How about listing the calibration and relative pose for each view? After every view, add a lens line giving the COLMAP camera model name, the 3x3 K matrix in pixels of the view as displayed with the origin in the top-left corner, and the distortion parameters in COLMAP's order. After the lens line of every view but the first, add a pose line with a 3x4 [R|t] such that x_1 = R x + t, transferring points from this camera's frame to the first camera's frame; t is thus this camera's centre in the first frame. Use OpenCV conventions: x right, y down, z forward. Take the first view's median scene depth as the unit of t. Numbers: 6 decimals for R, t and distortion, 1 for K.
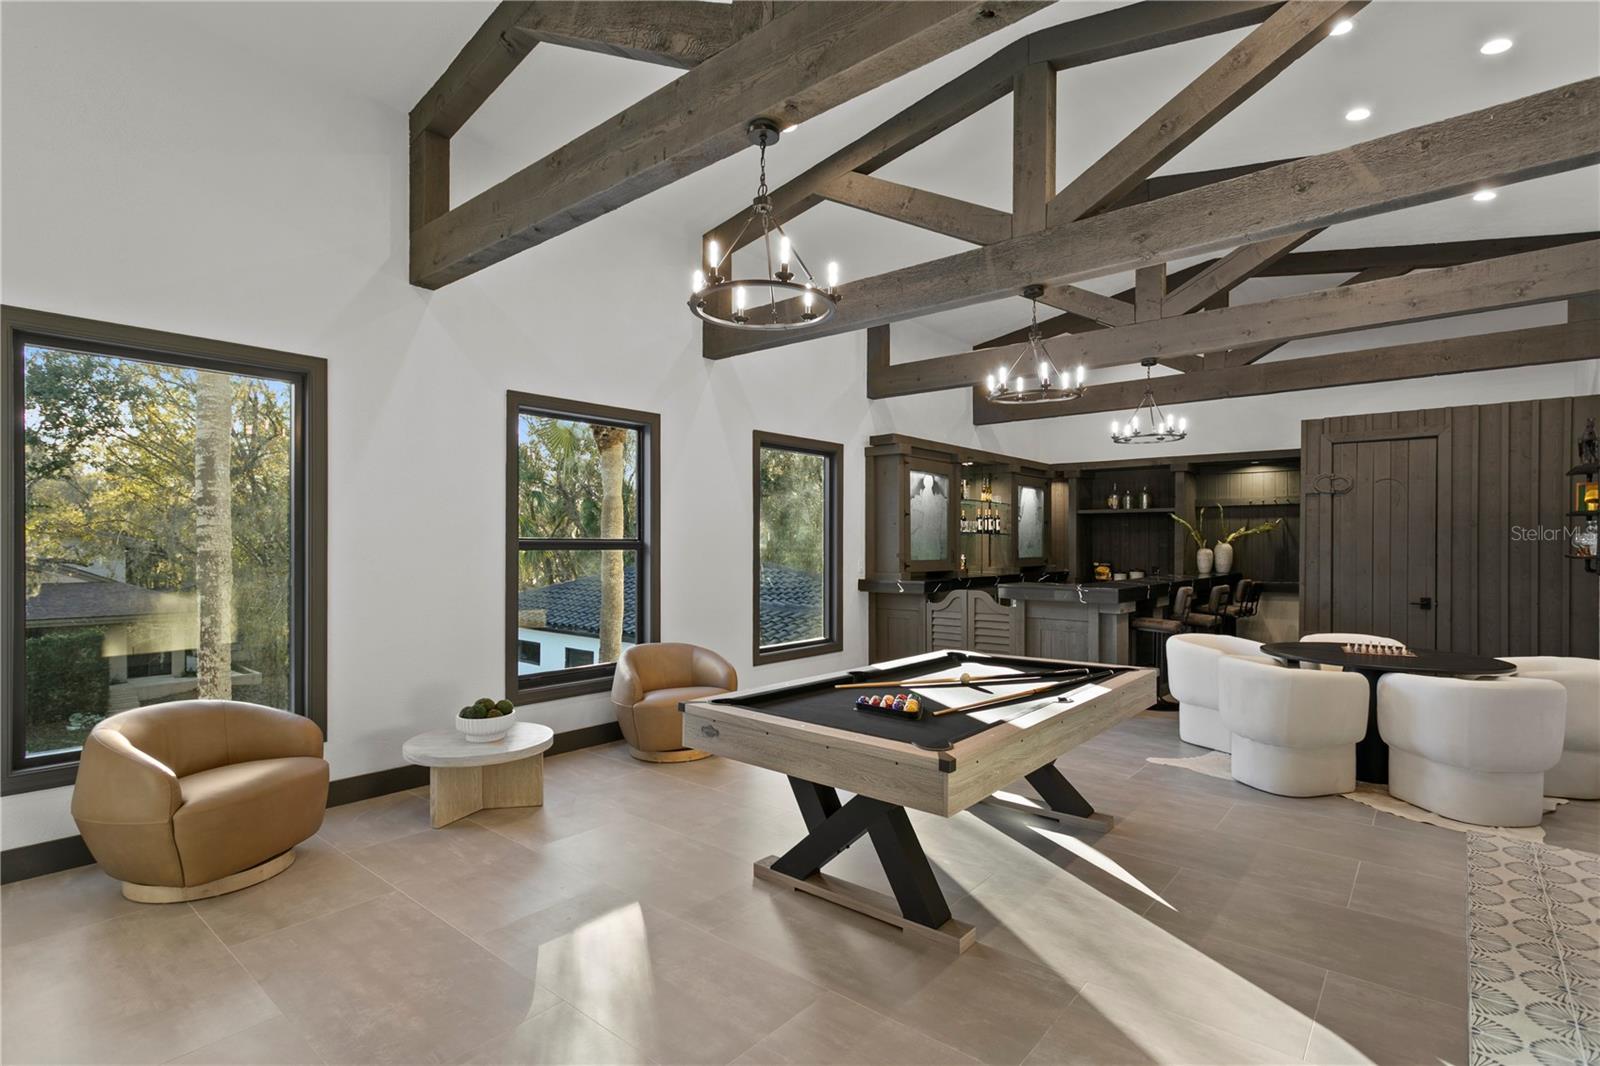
lens RADIAL K [[768.5, 0, 806.2], [0, 768.5, 553.2], [0, 0, 1]] dist [0.001607, 0.000596]
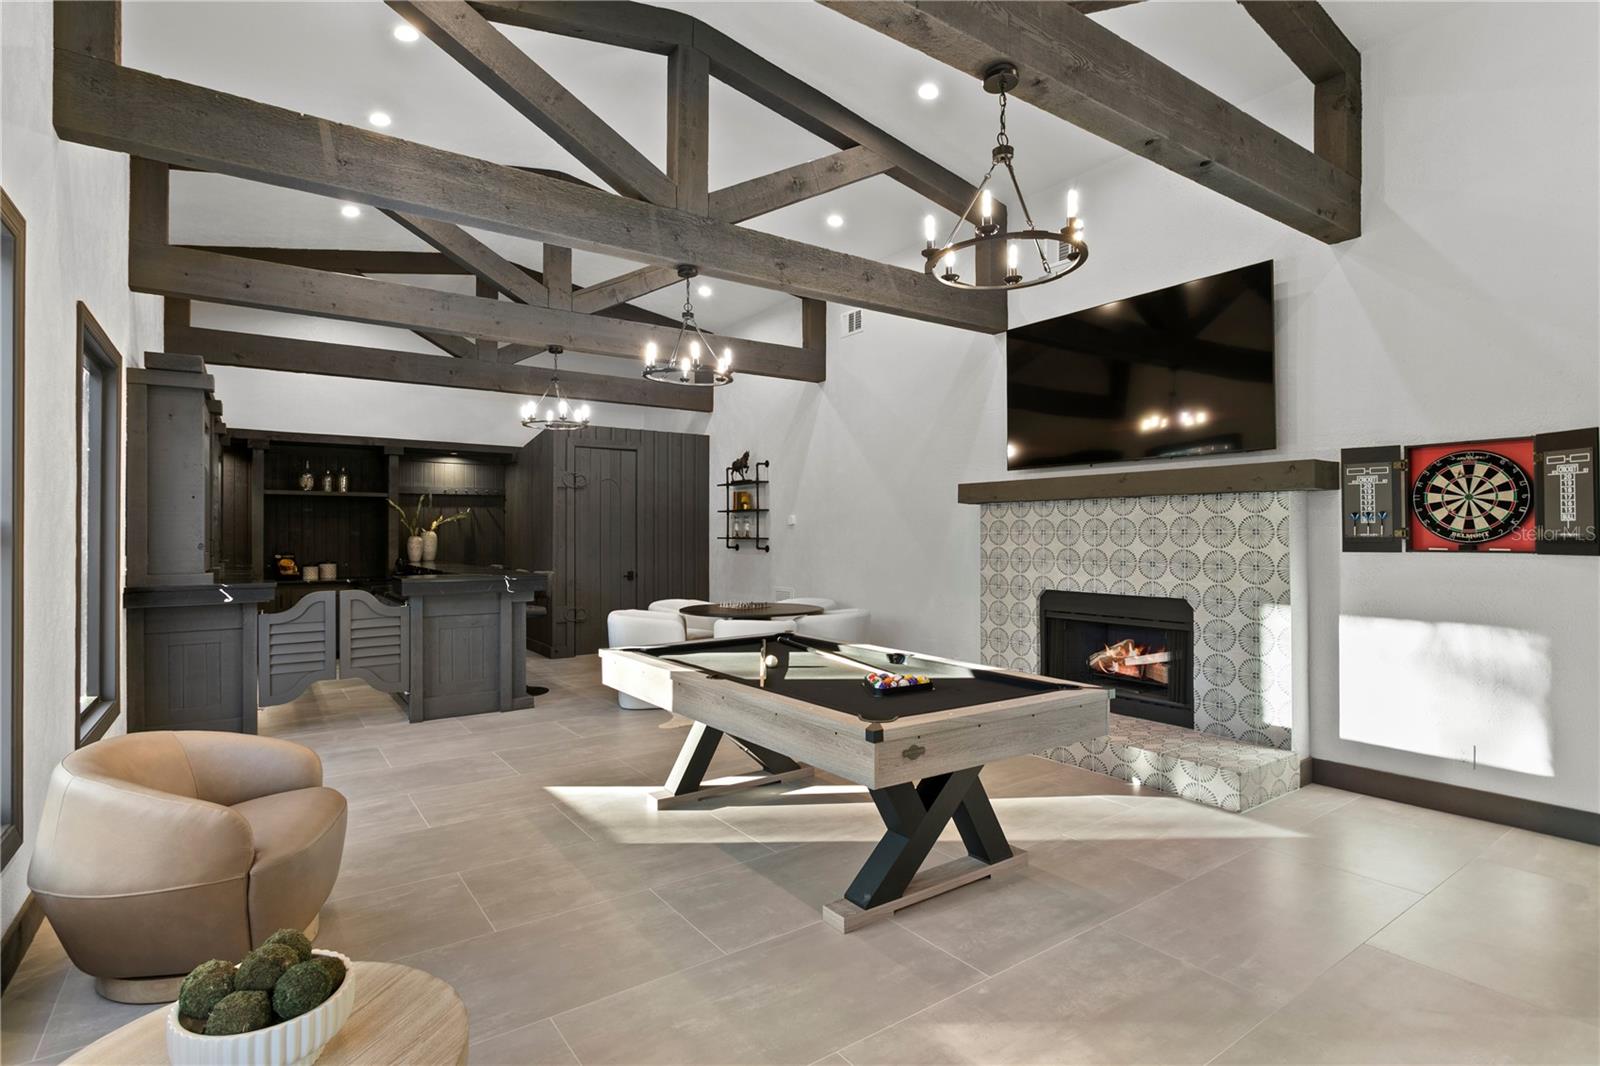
lens RADIAL K [[778.8, 0, 767.7], [0, 778.8, 523.7], [0, 0, 1]] dist [-0.015247, 0.000103]
pose [[0.276816, 0.012386, 0.960843, -0.369163], [0.017116, 0.999695, -0.017818, 0.003553], [-0.960771, 0.021378, 0.276519, 0.361240]]
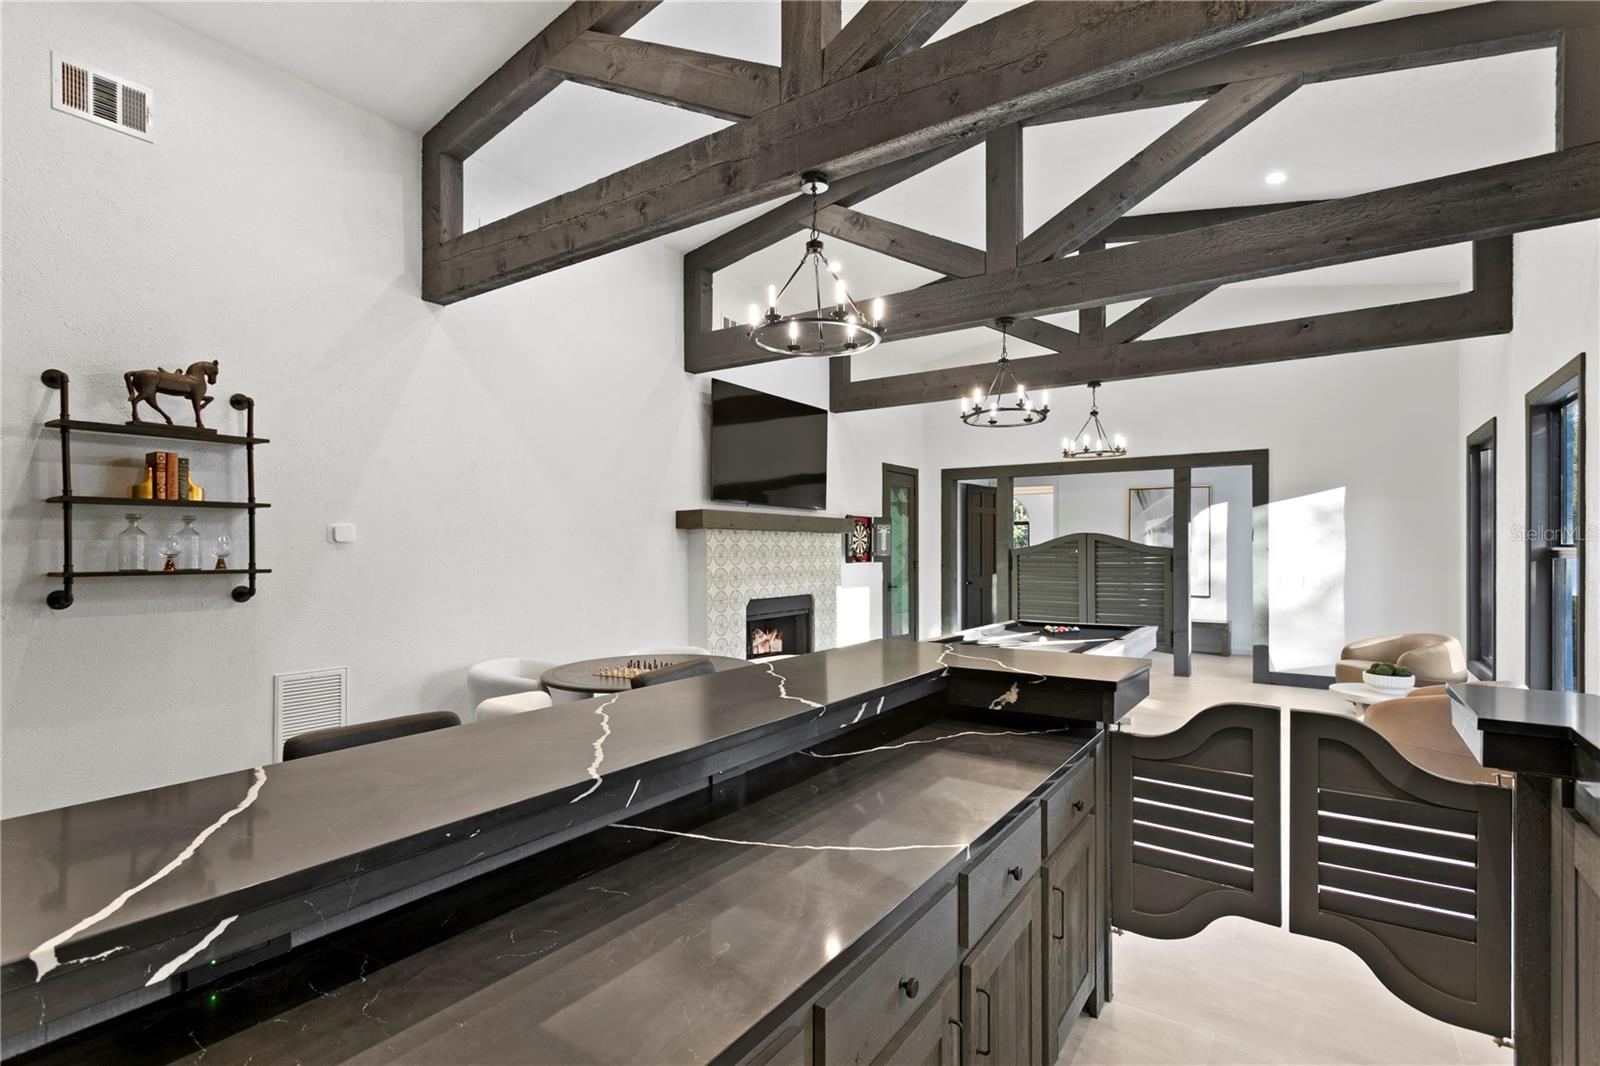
lens RADIAL K [[760.0, 0, 800.0], [0, 760.0, 533.0], [0, 0, 1]] dist [0.003086, 0.000211]
pose [[-0.994769, -0.002592, -0.102117, 0.404104], [-0.002089, 0.999985, -0.005038, -0.017457], [0.102128, -0.004798, -0.994760, 1.189071]]
